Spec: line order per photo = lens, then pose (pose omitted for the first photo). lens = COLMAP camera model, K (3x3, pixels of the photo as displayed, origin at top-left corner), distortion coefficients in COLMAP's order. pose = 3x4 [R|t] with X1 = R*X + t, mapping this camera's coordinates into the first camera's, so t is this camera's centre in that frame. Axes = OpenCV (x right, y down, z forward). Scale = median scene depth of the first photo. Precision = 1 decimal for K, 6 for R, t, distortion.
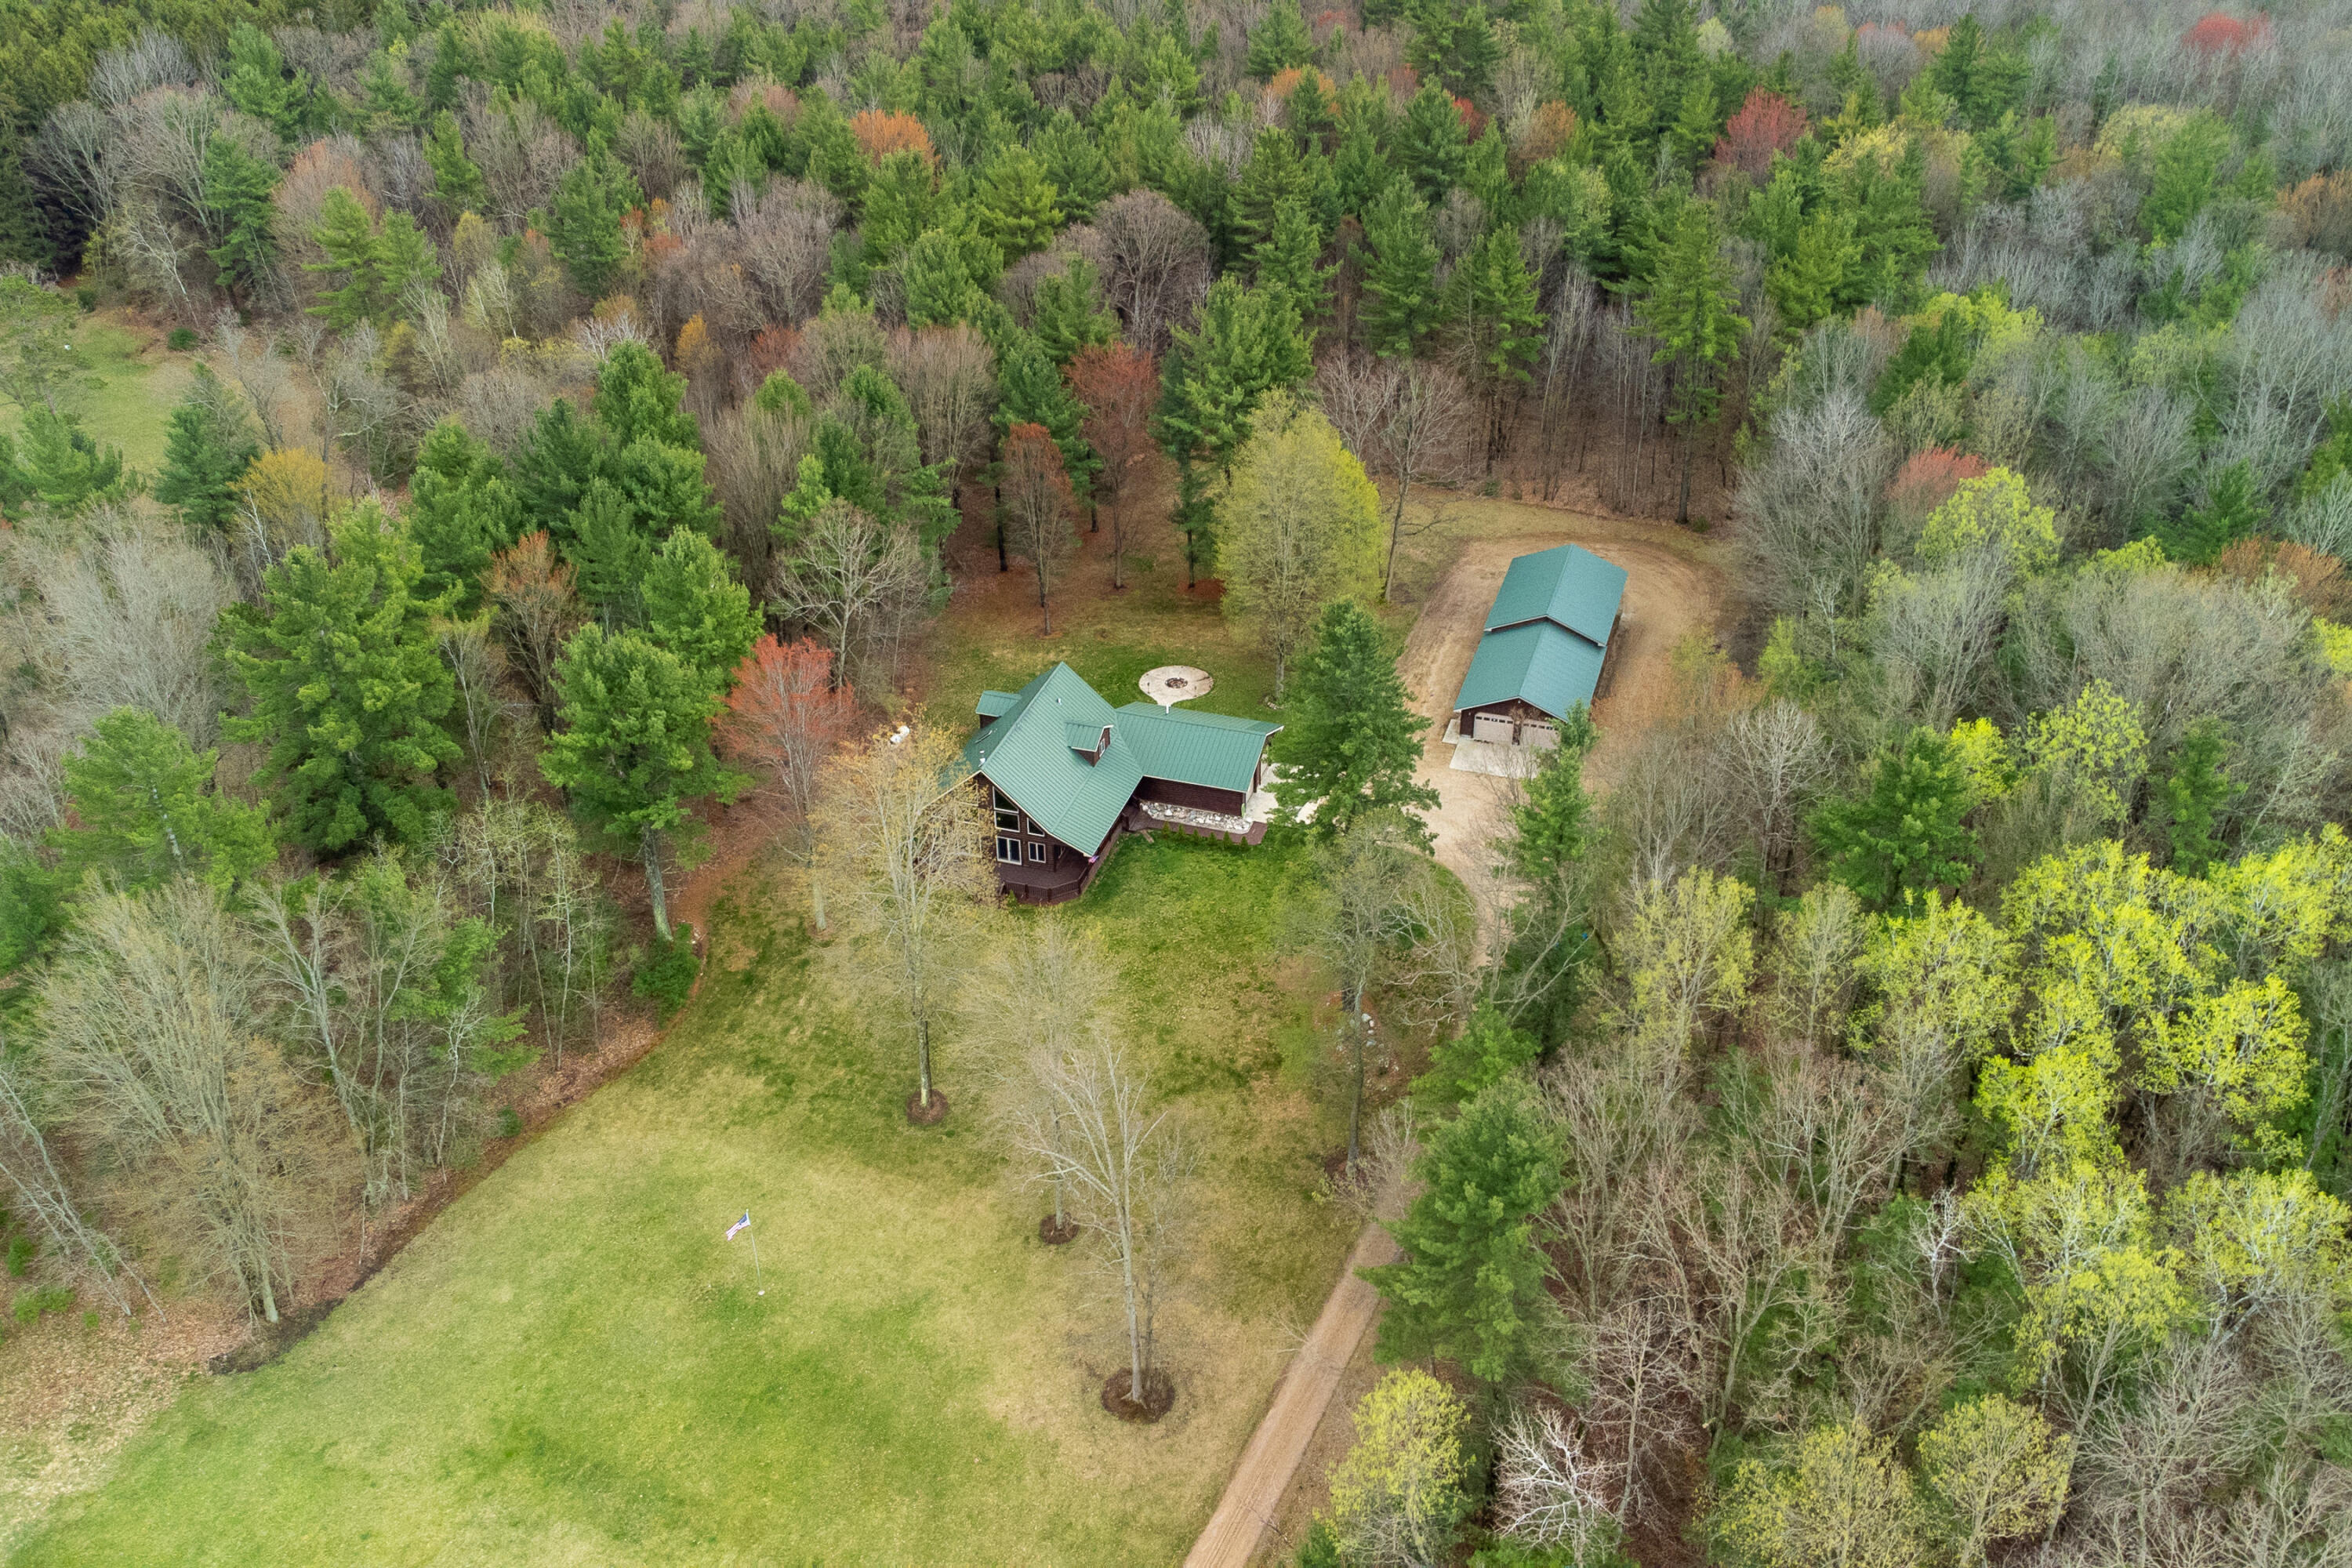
lens RADIAL K [[2112.8, 0, 1176.0], [0, 2112.8, 784.0], [0, 0, 1]] dist [0.080842, -0.001568]
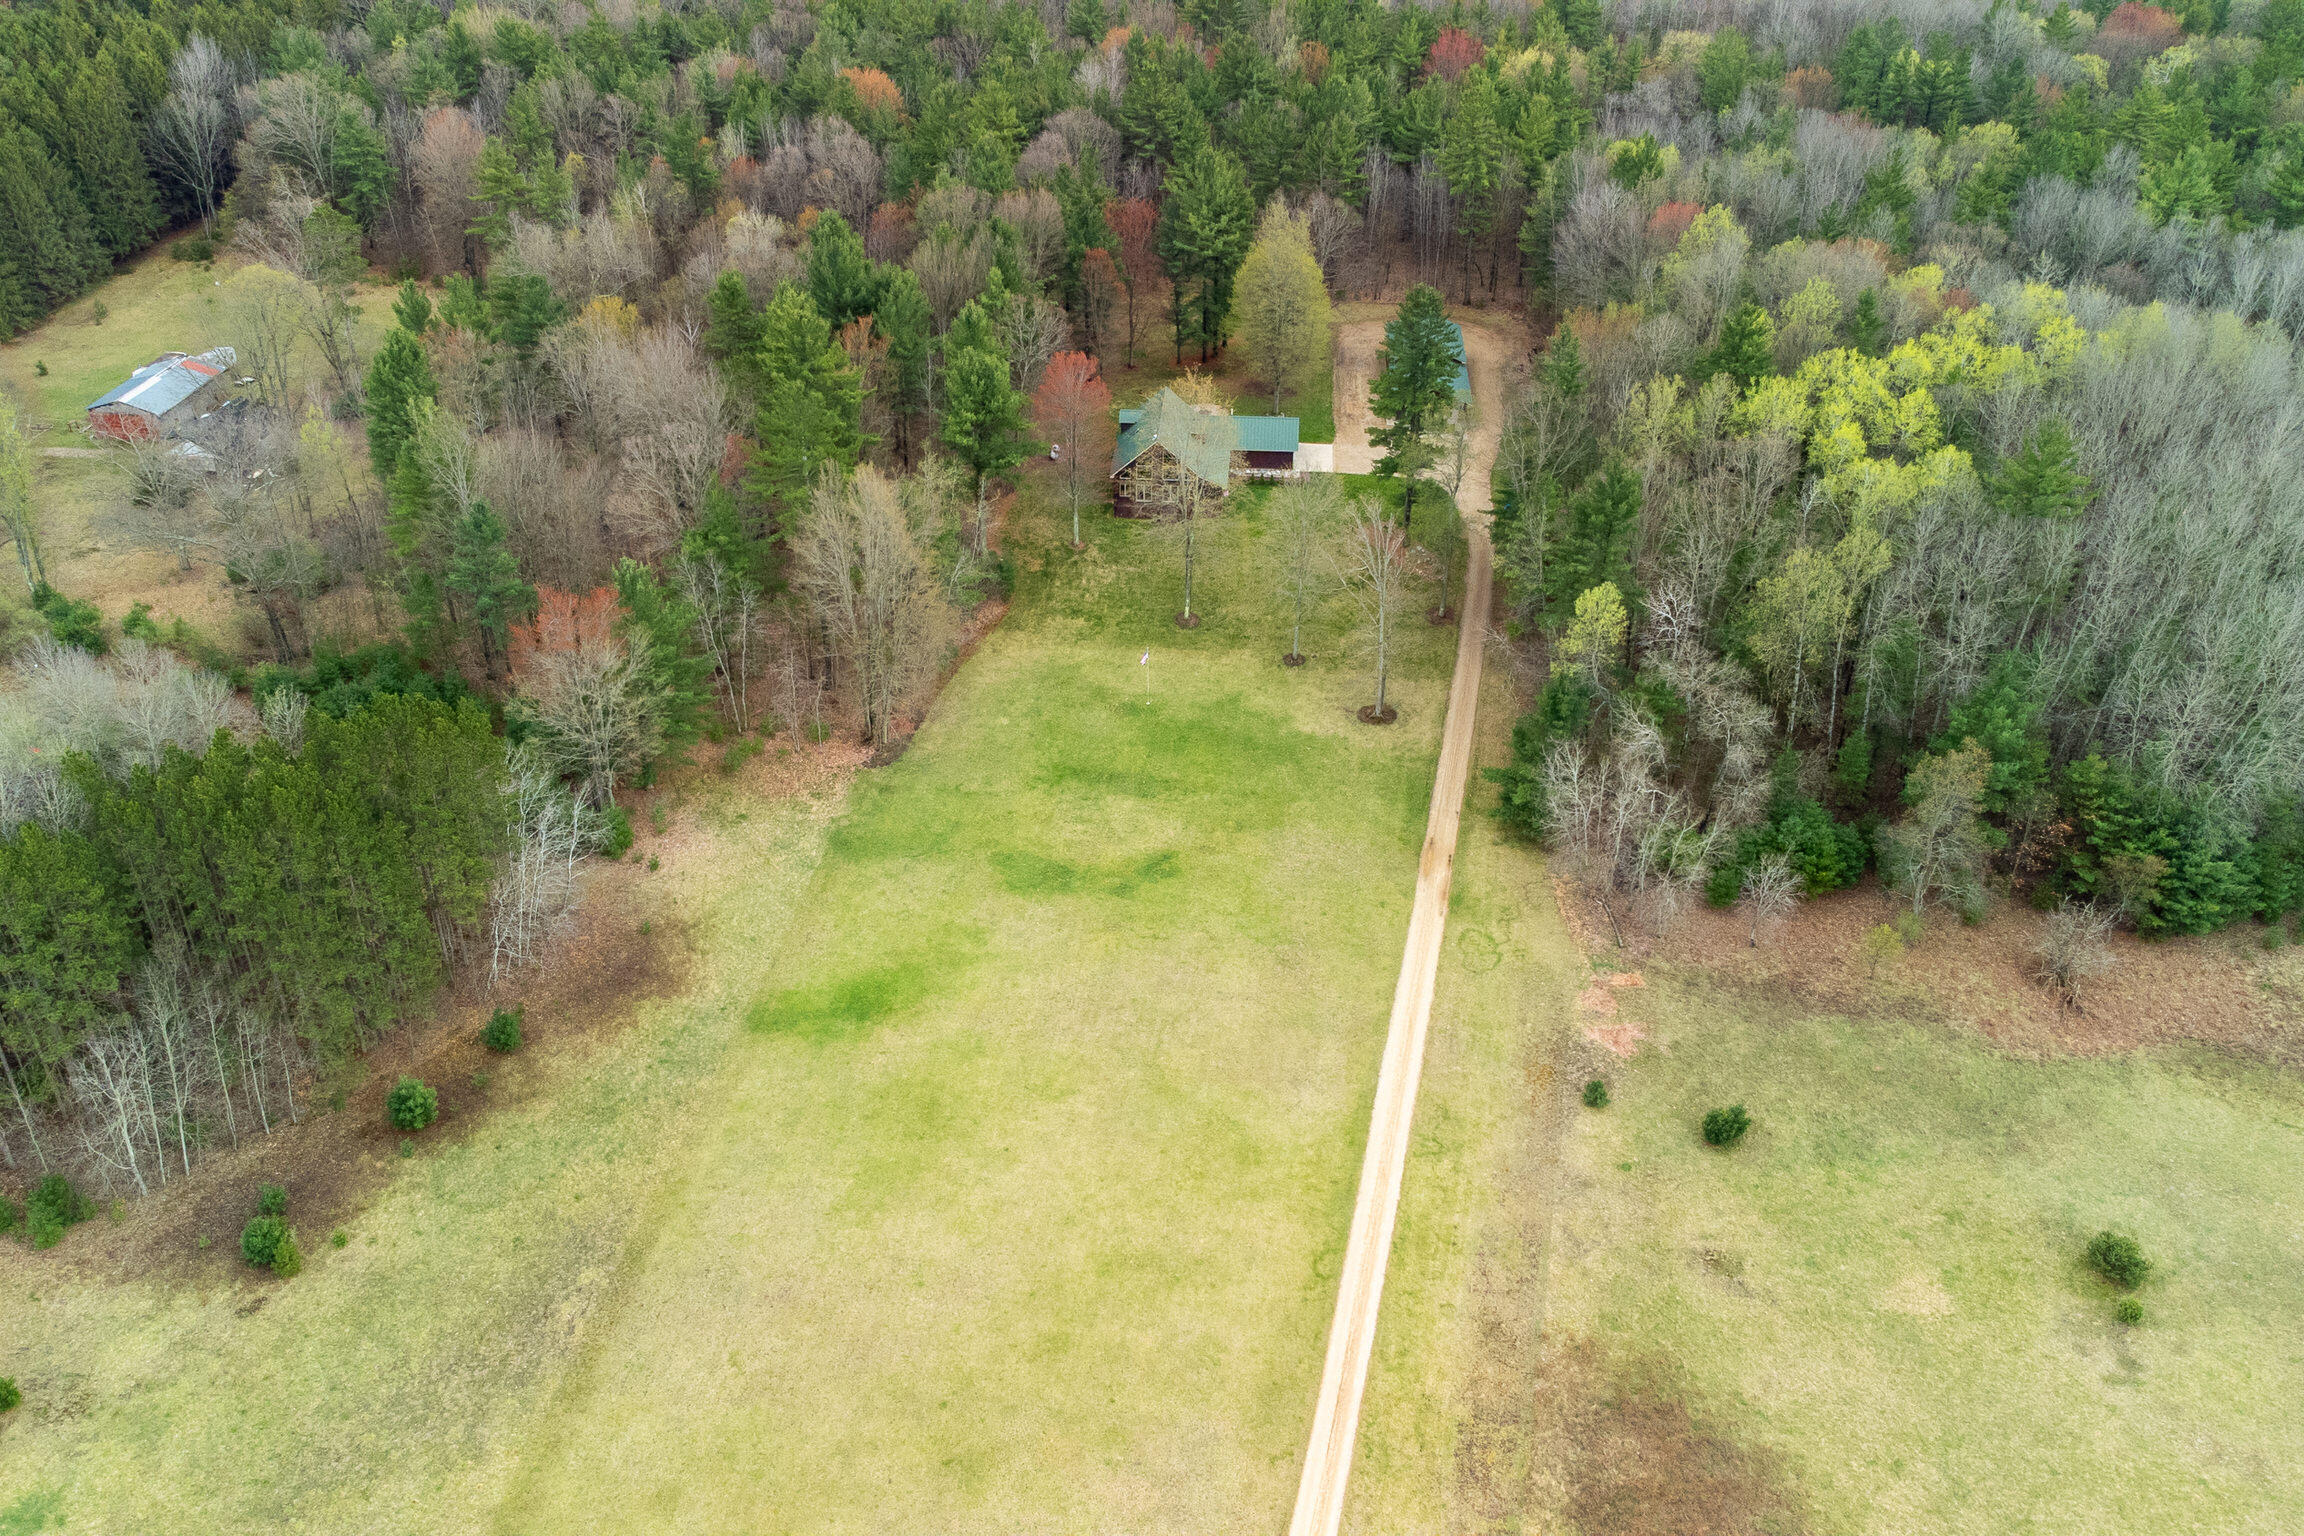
lens RADIAL K [[2069.7, 0, 1152.0], [0, 2069.7, 768.0], [0, 0, 1]] dist [0.080842, -0.001568]
pose [[0.969775, -0.116355, 0.214471, -0.453092], [0.116661, 0.993108, 0.011275, 0.218289], [-0.214305, 0.014086, 0.976665, -0.545014]]
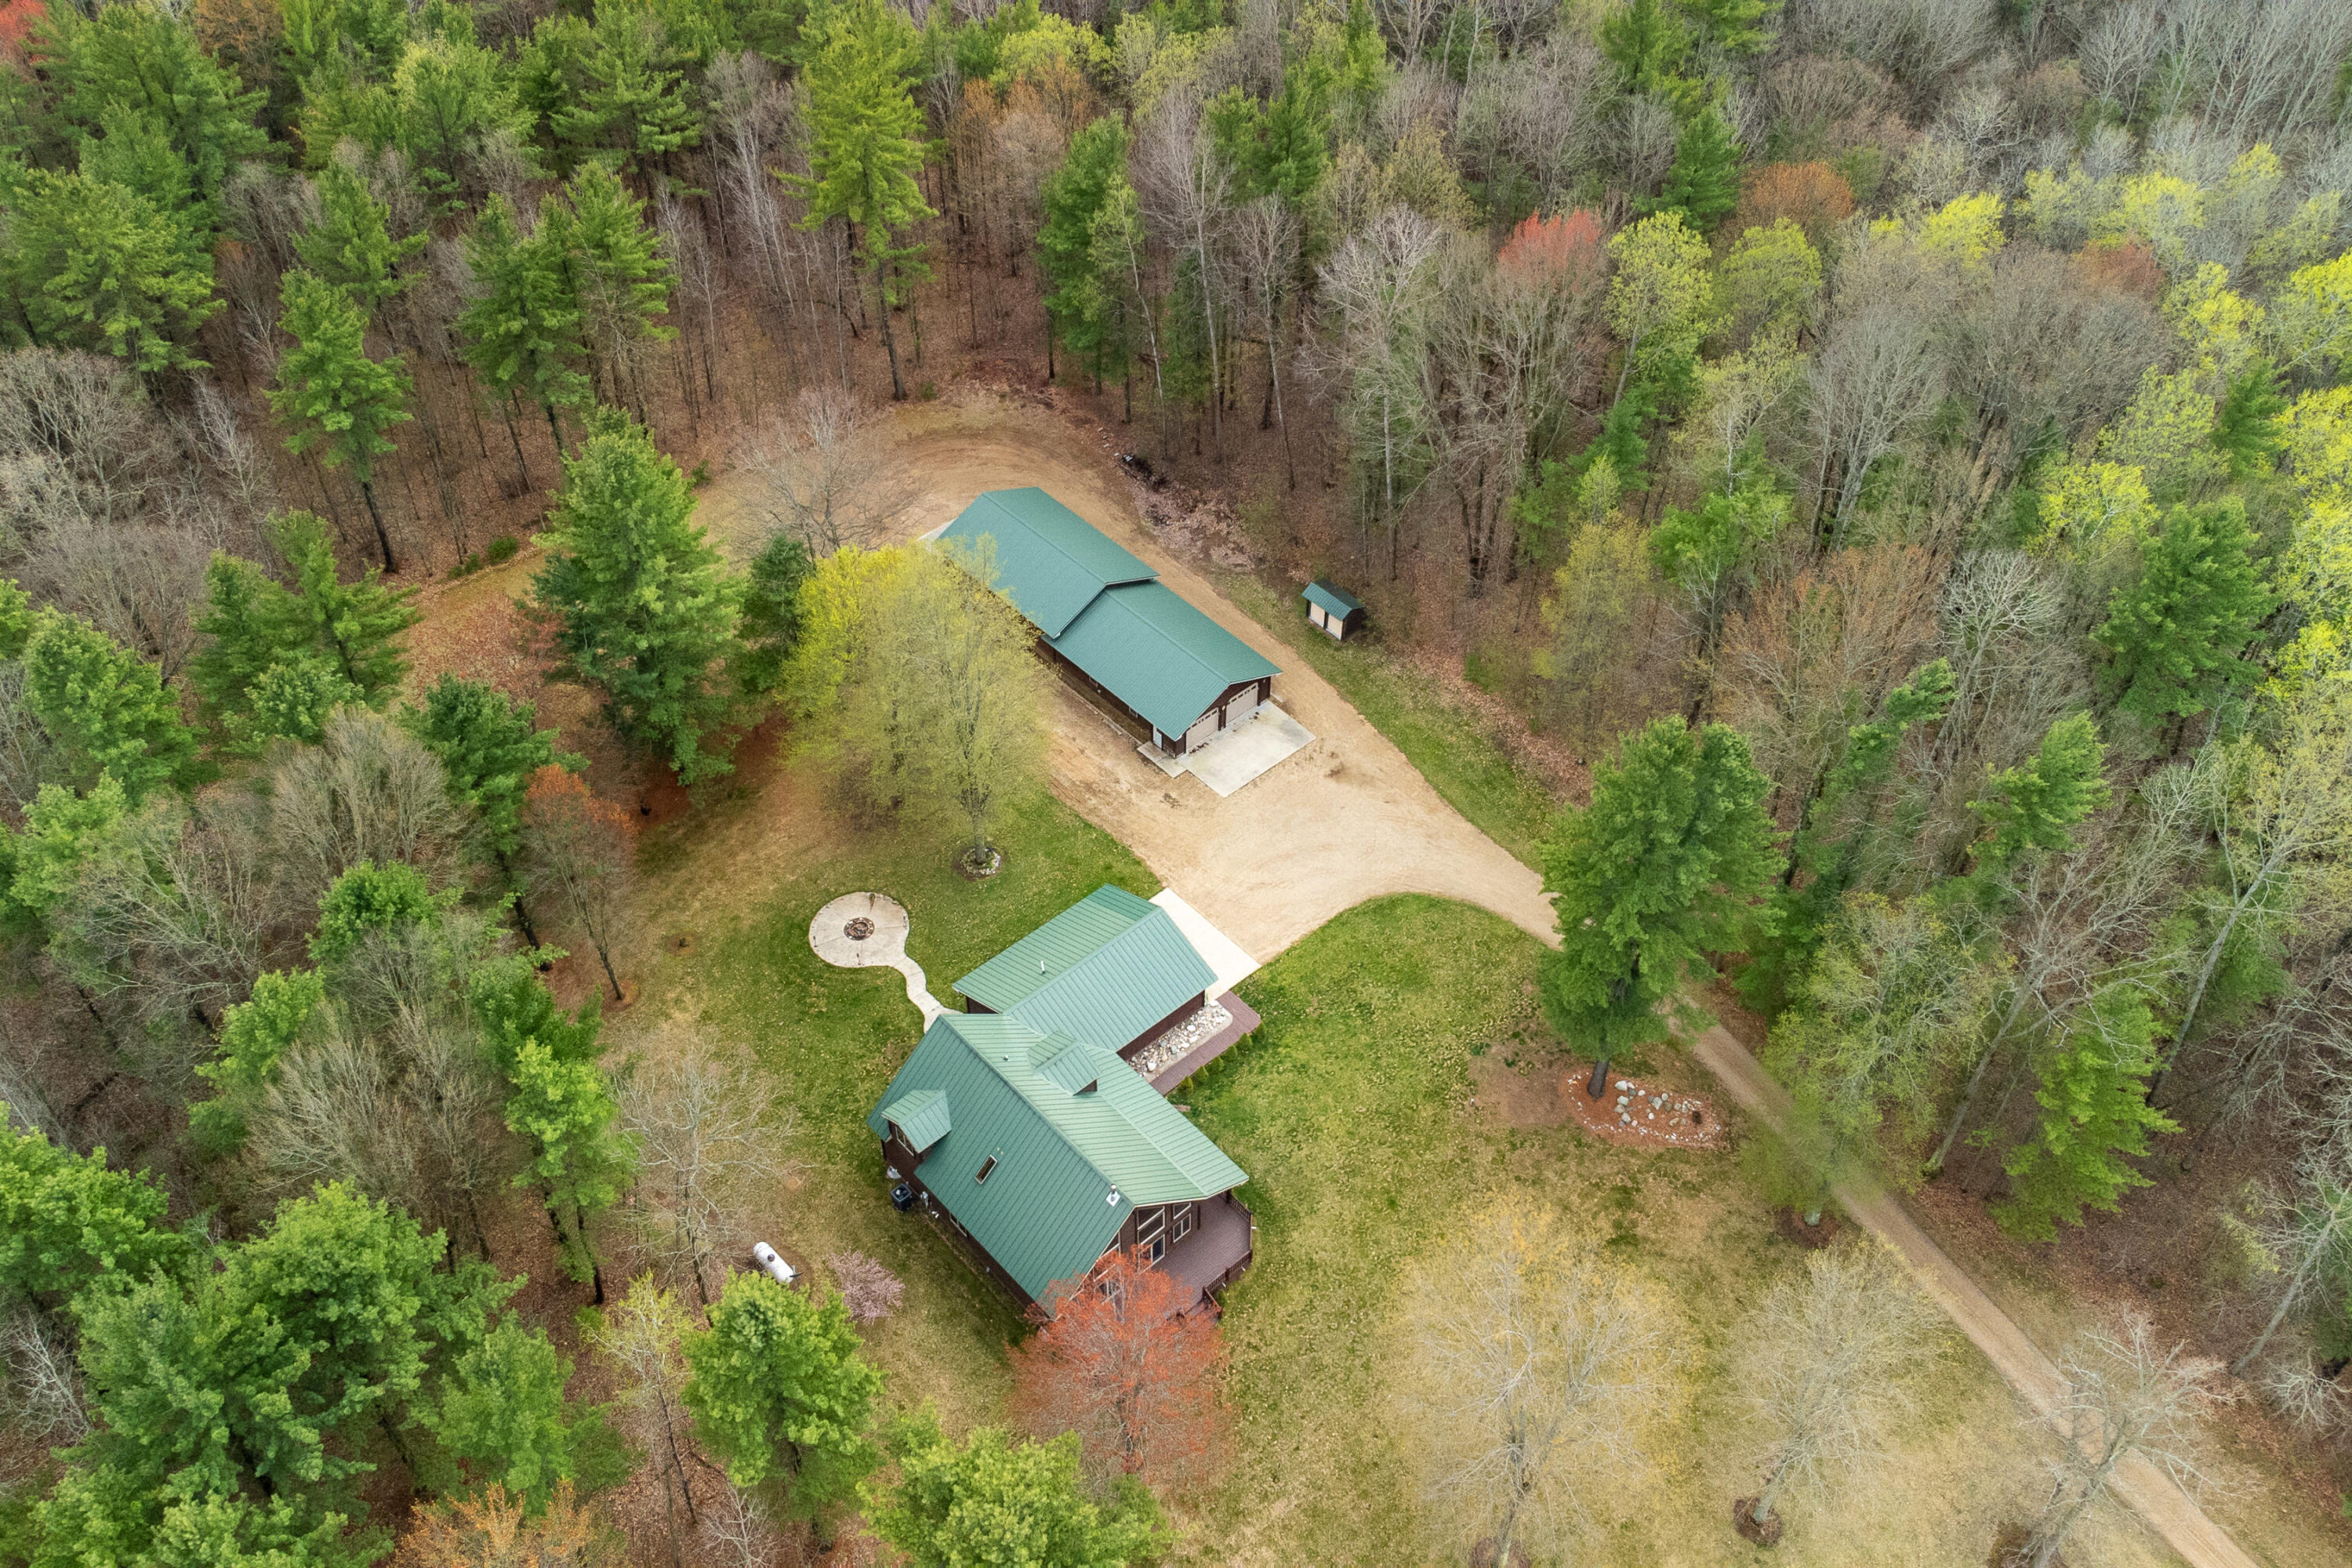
lens RADIAL K [[2112.8, 0, 1176.0], [0, 2112.8, 784.0], [0, 0, 1]] dist [0.080842, -0.001568]
pose [[0.500852, -0.600127, 0.623695, -0.429420], [0.451810, 0.795900, 0.403003, -0.384744], [-0.738252, 0.079946, 0.669771, 0.482180]]
